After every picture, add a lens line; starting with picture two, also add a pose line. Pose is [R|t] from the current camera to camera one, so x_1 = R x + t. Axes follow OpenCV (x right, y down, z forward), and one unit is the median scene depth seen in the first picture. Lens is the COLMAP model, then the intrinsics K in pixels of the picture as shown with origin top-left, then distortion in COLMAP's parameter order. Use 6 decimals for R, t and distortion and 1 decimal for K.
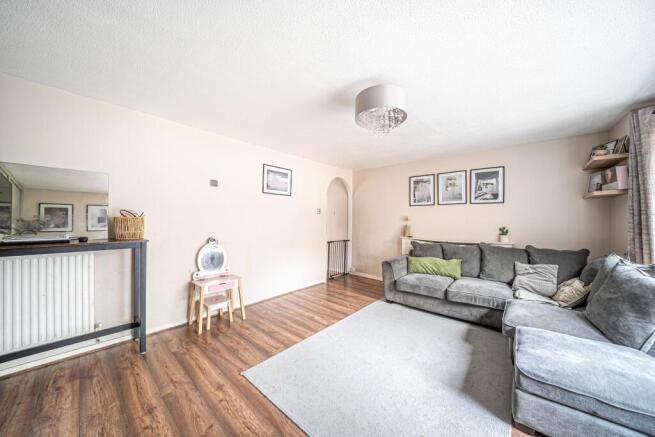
lens RADIAL K [[226.7, 0, 327.0], [0, 226.7, 219.3], [0, 0, 1]] dist [-0.000912, -0.000017]
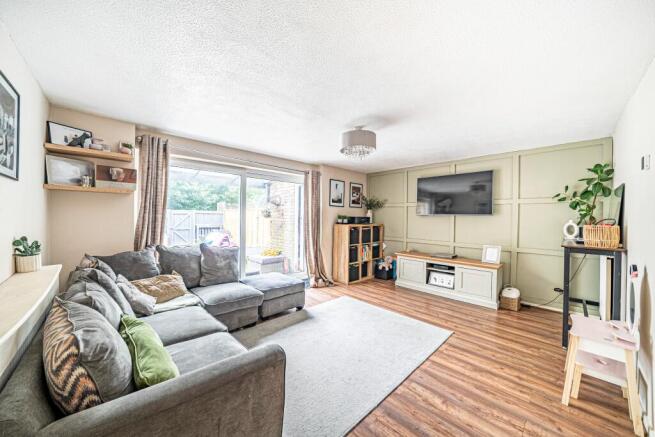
lens RADIAL K [[241.3, 0, 327.5], [0, 241.3, 216.8], [0, 0, 1]] dist [-0.014135, 0.000943]
pose [[-0.996418, -0.020694, 0.081995, 0.217878], [-0.020691, 0.999786, 0.000887, -0.020238], [-0.081996, -0.000813, -0.996632, 1.879909]]
